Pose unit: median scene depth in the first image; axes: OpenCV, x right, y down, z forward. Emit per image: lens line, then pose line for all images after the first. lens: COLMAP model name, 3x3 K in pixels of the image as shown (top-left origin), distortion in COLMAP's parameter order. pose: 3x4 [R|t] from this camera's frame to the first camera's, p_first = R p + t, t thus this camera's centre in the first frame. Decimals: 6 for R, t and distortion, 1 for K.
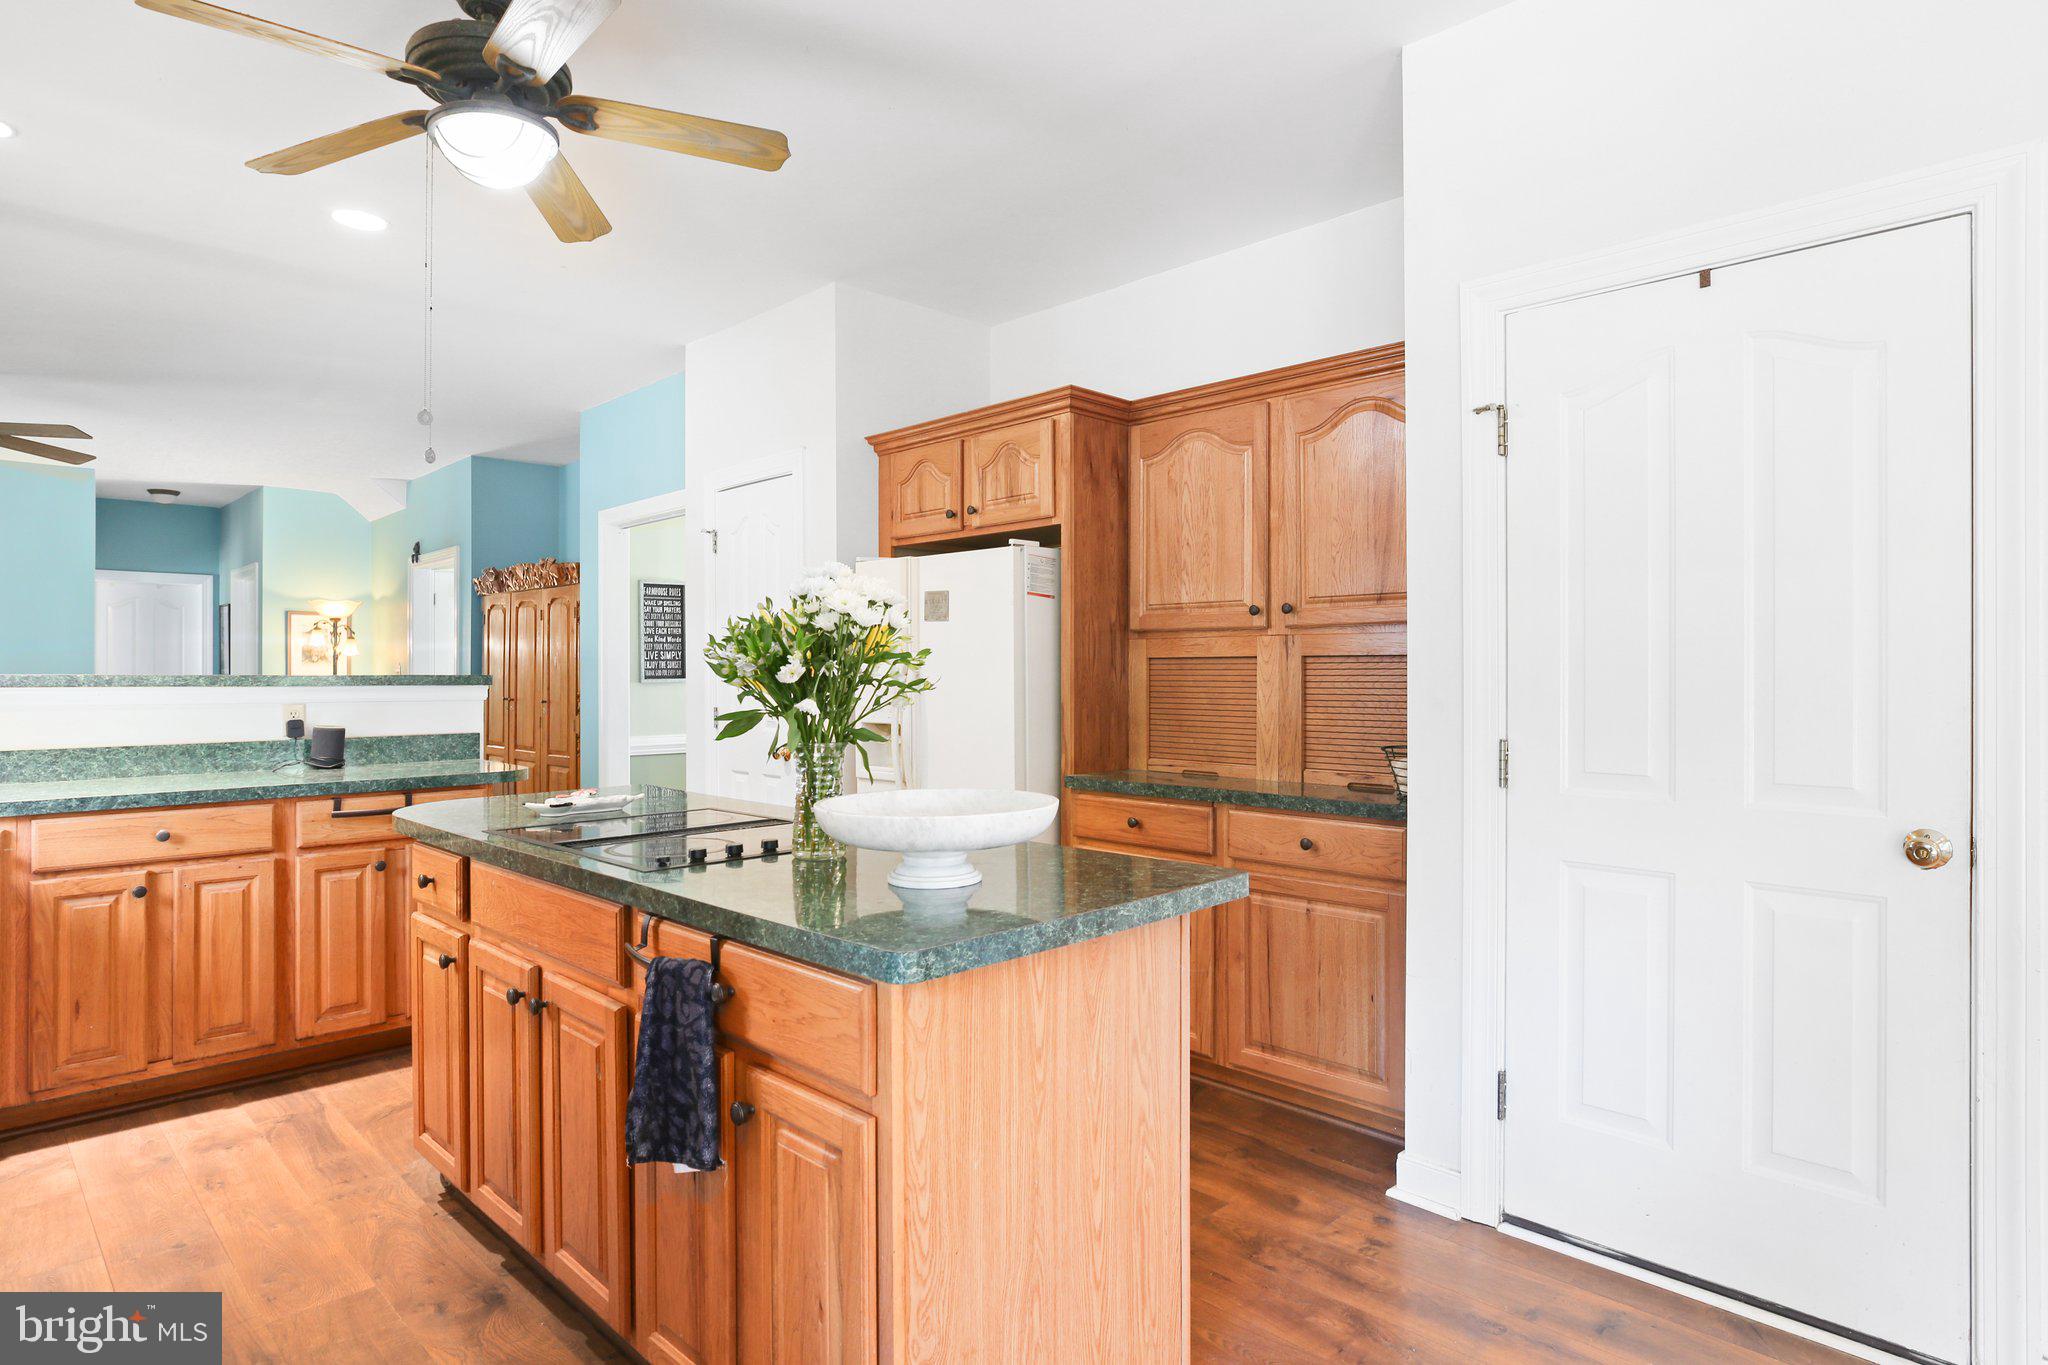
lens RADIAL K [[1112.3, 0, 1023.9], [0, 1112.3, 679.0], [0, 0, 1]] dist [-0.017793, 0.007606]
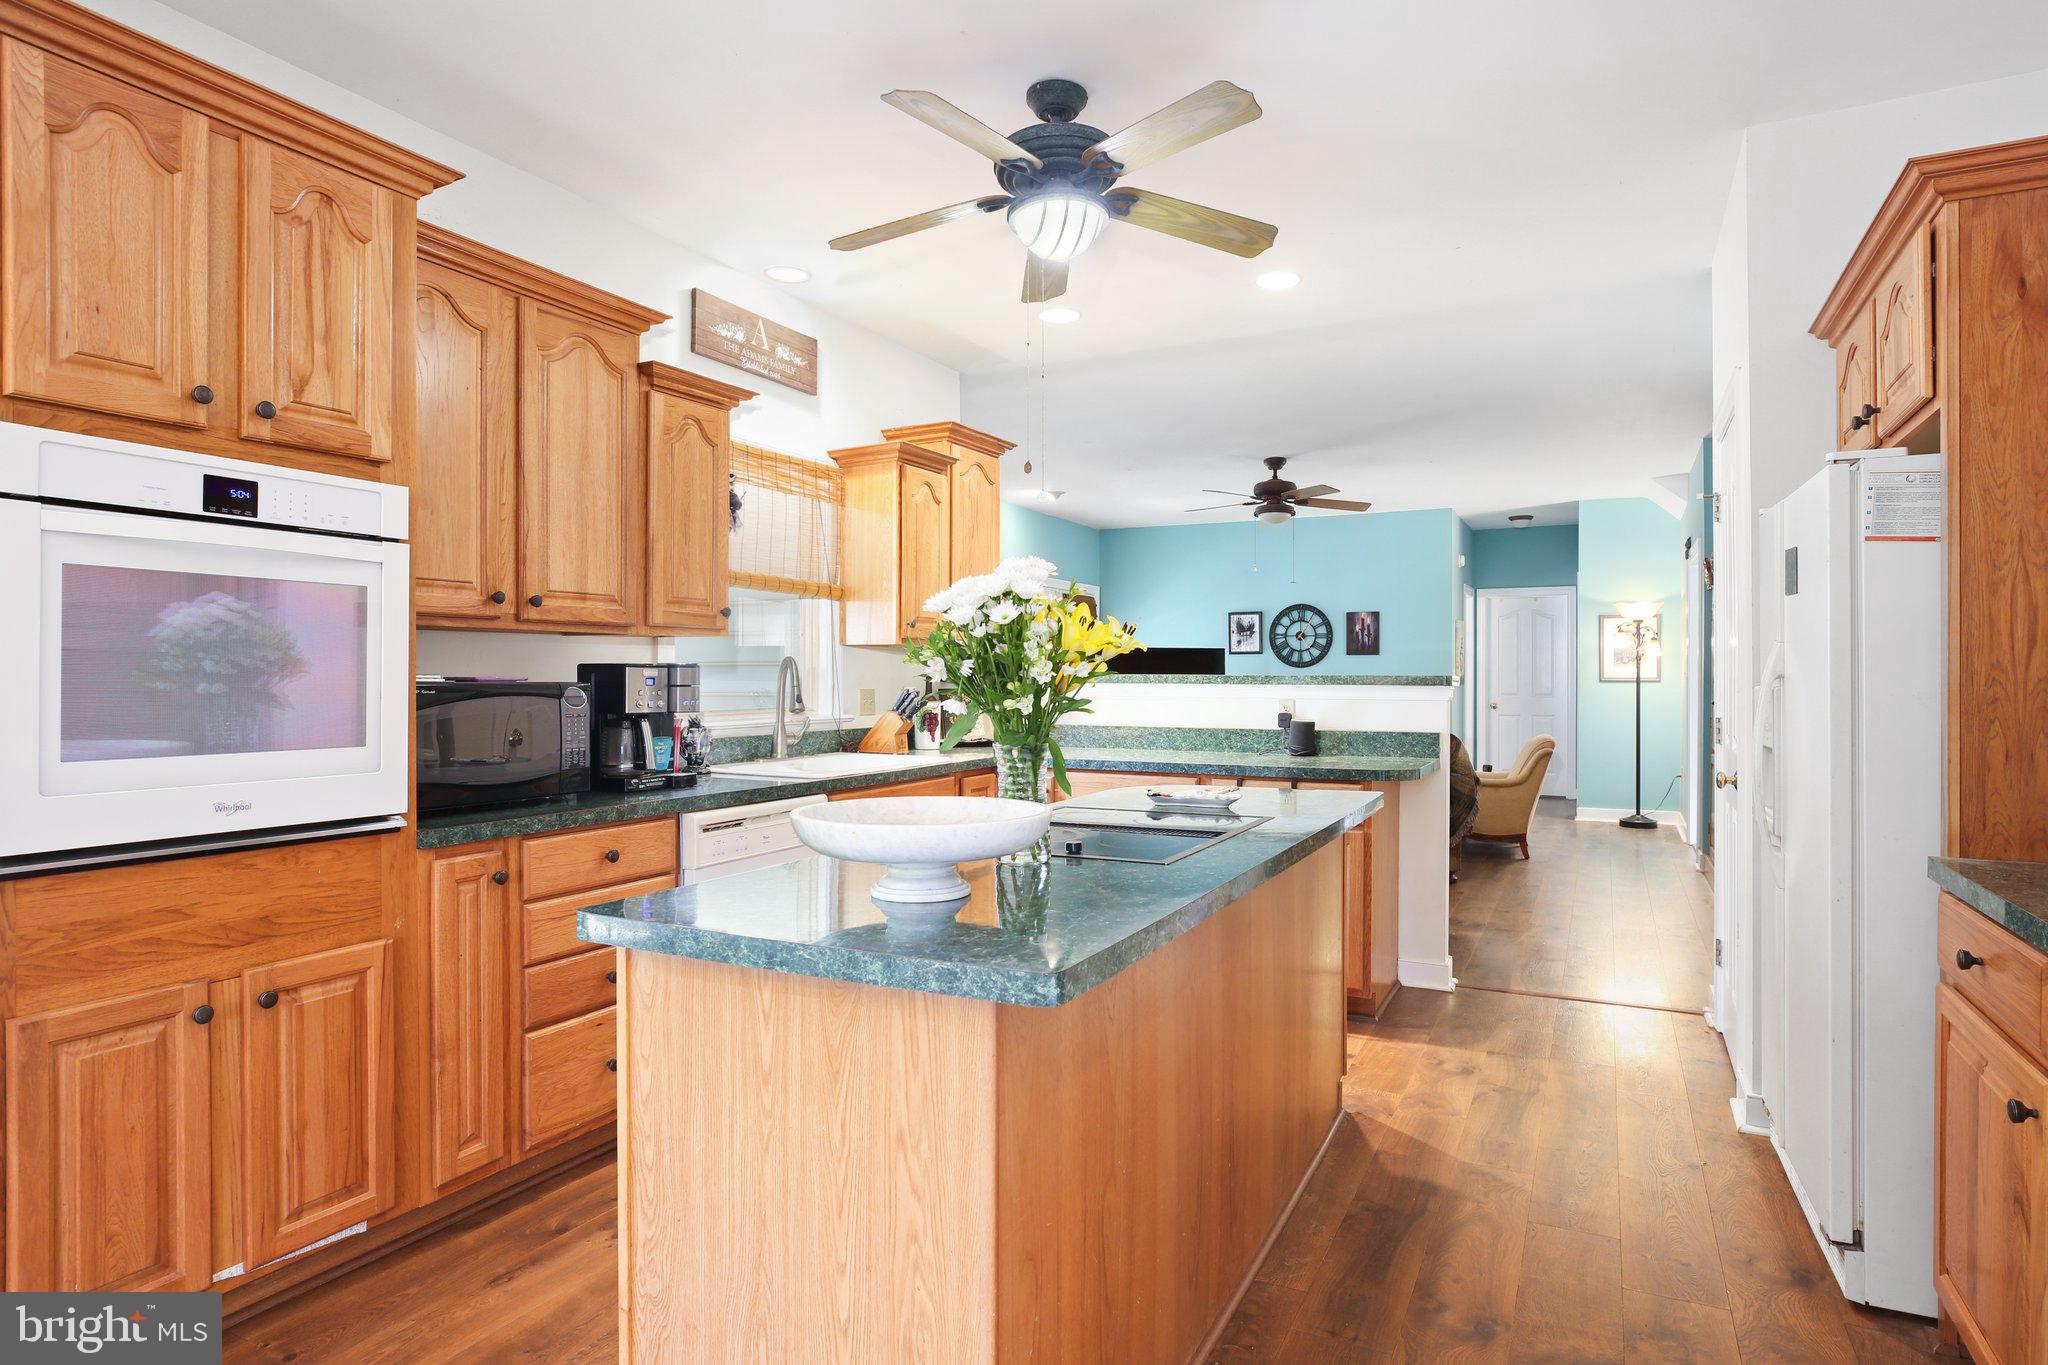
lens RADIAL K [[1112.3, 0, 1039.2], [0, 1112.3, 681.7], [0, 0, 1]] dist [-0.017793, 0.007606]
pose [[0.310537, 0.007094, -0.950535, 0.469230], [-0.006250, 0.999966, 0.005421, -0.002183], [0.950541, 0.004257, 0.310570, 0.446086]]
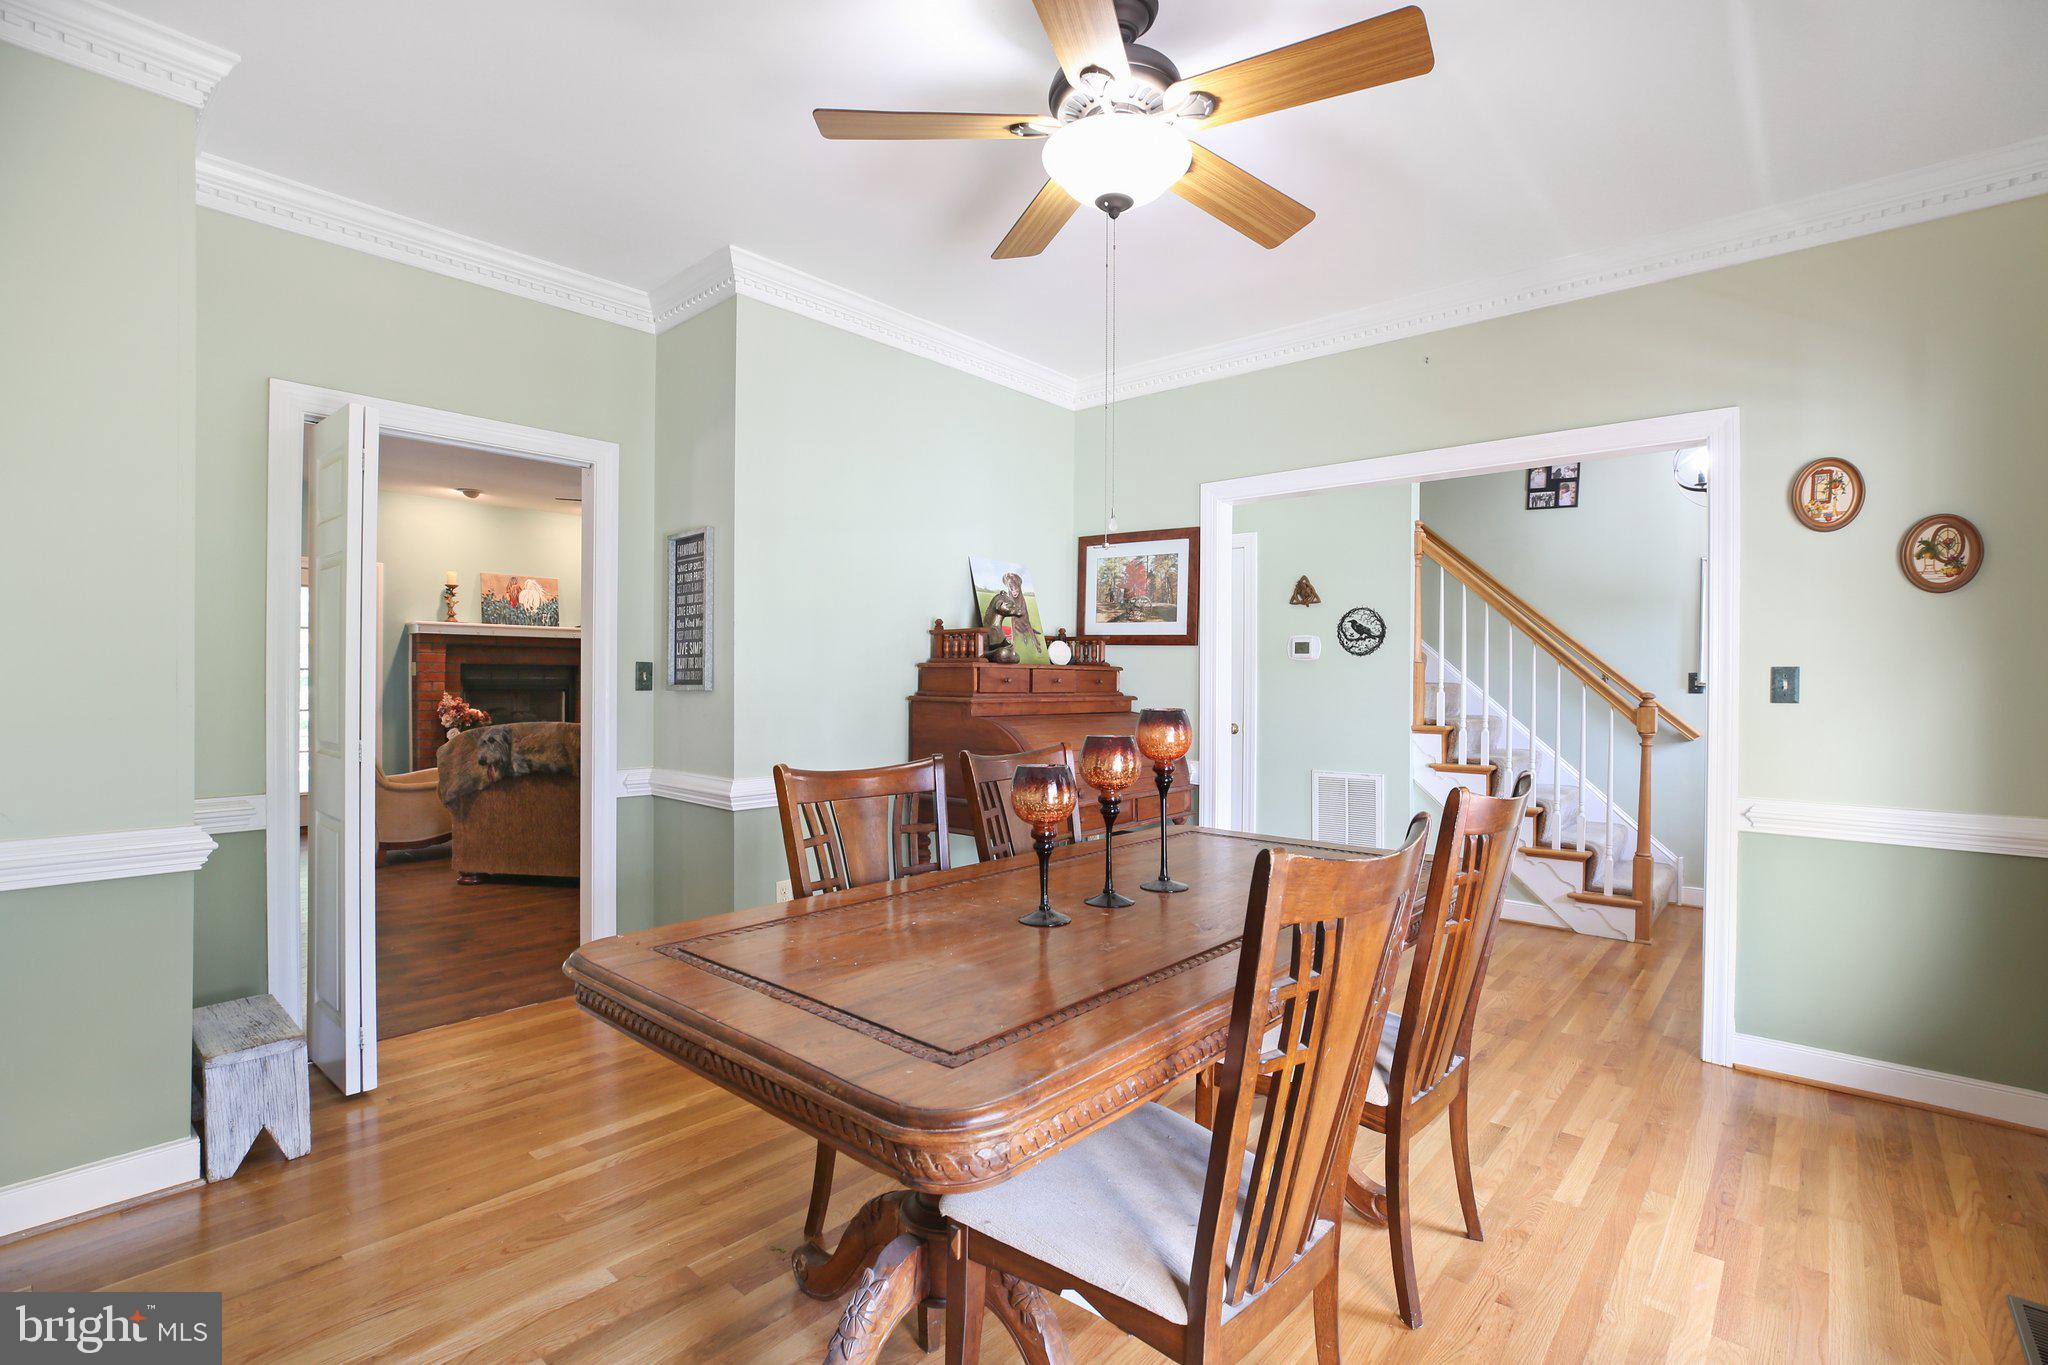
lens RADIAL K [[935.3, 0, 1022.6], [0, 935.3, 688.7], [0, 0, 1]] dist [-0.035707, 0.009167]
pose [[0.065695, 0.012372, -0.997763, 0.445133], [-0.011945, 0.999861, 0.011611, -0.012797], [0.997768, 0.011156, 0.065834, 2.312477]]
